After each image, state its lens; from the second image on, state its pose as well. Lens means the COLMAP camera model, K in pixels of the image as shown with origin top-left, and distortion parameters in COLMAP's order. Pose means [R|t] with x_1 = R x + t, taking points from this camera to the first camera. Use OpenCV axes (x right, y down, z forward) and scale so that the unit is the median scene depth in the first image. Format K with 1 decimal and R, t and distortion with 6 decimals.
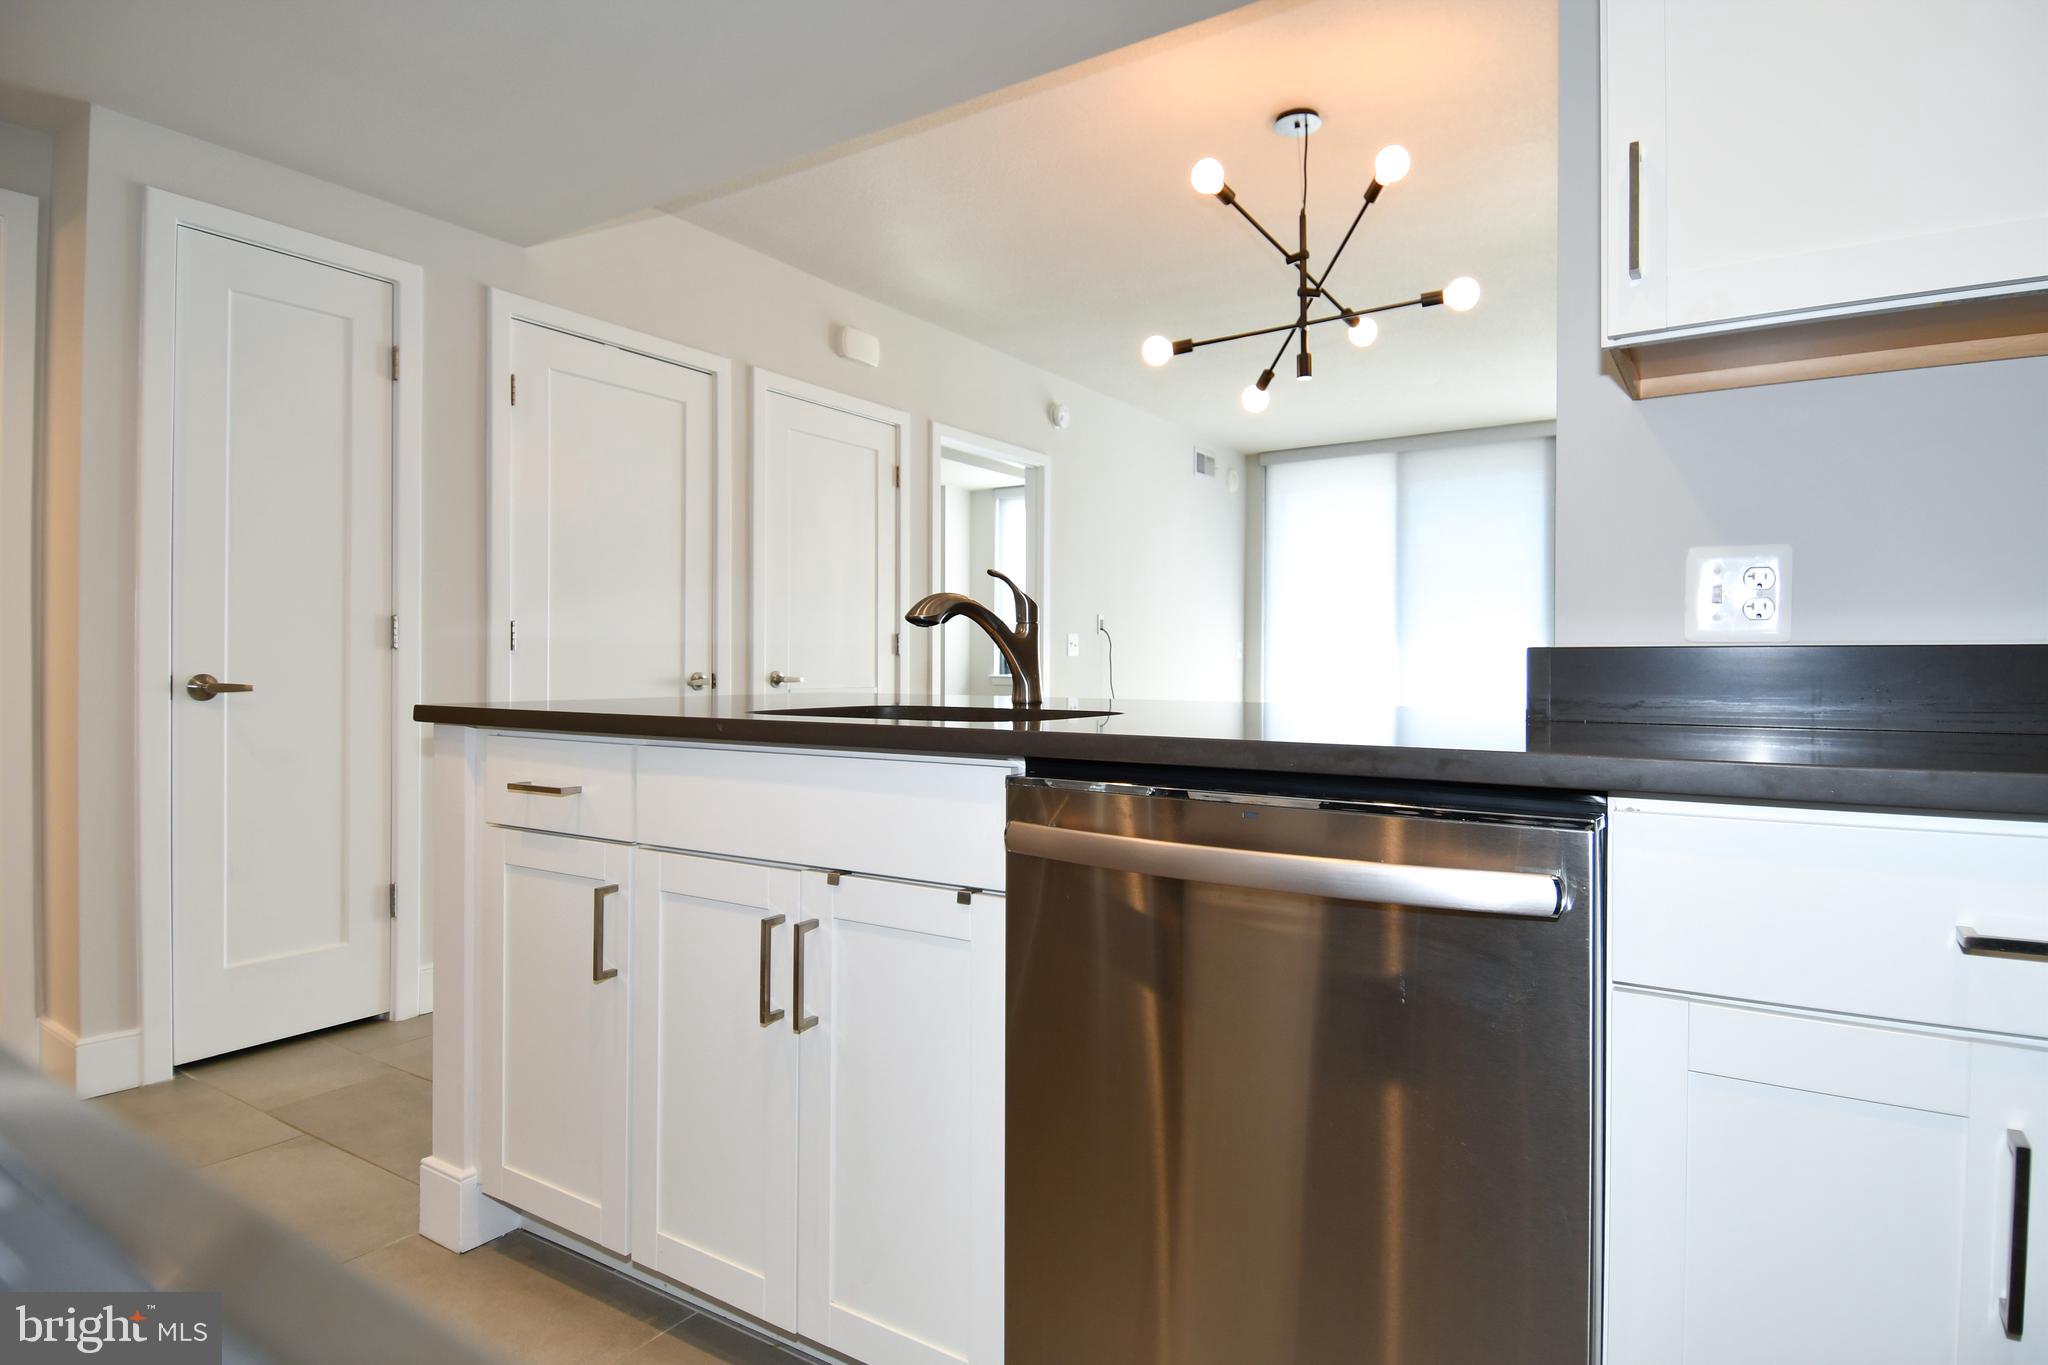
lens RADIAL K [[1105.5, 0, 1079.3], [0, 1105.5, 686.5], [0, 0, 1]] dist [0.028435, -0.028520]
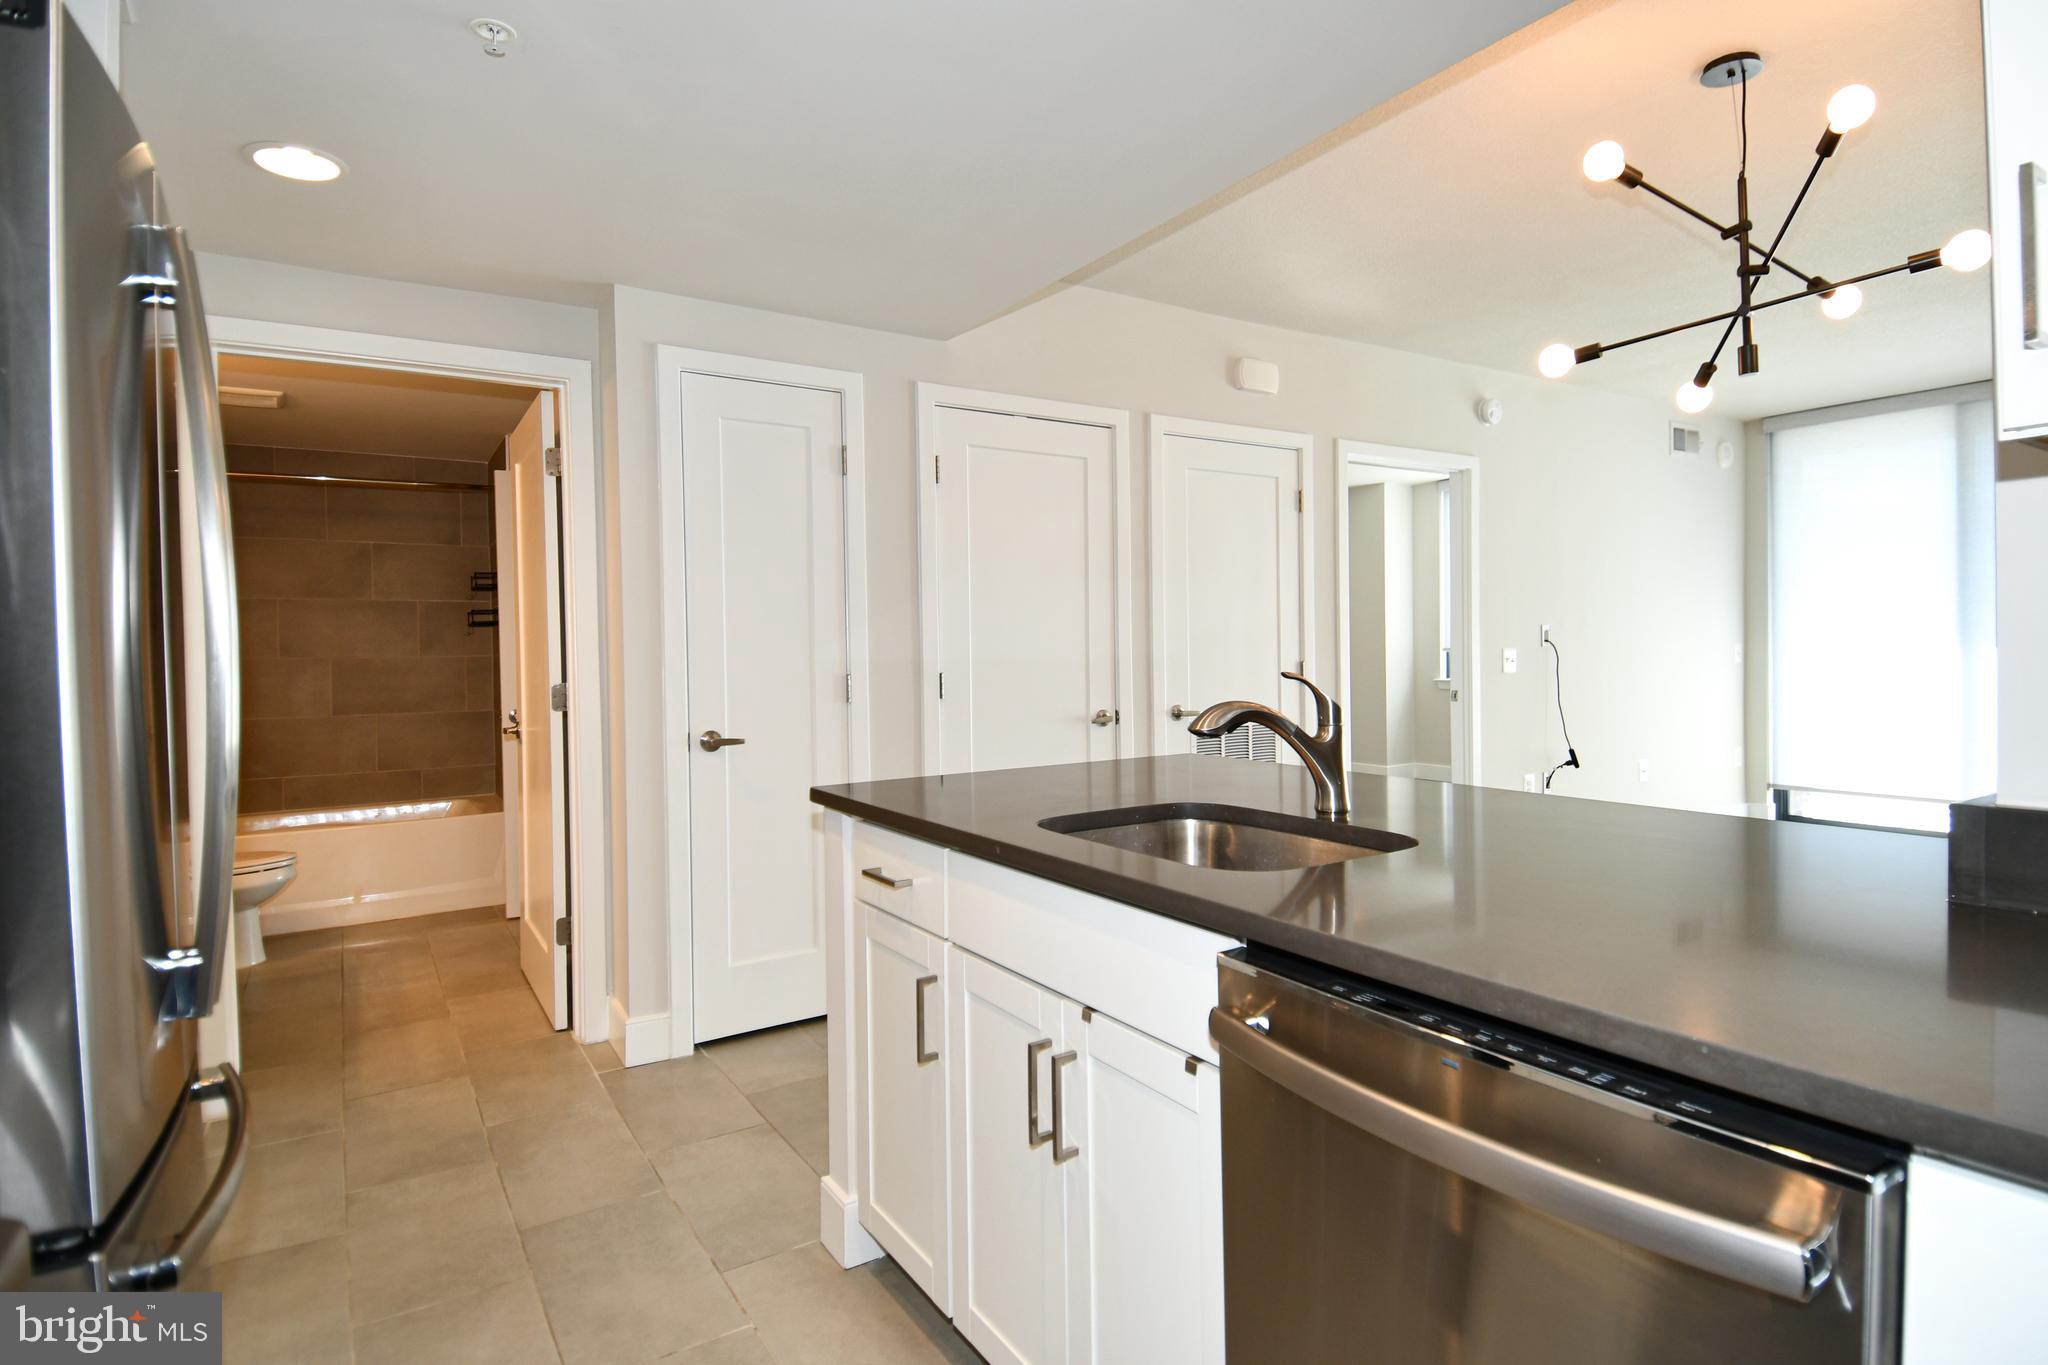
lens RADIAL K [[1105.5, 0, 1052.3], [0, 1105.5, 679.5], [0, 0, 1]] dist [0.028435, -0.028520]
pose [[0.906676, -0.012907, -0.421630, 0.082287], [0.014437, 0.999896, 0.000437, -0.061169], [0.421580, -0.006483, 0.906768, 0.032829]]
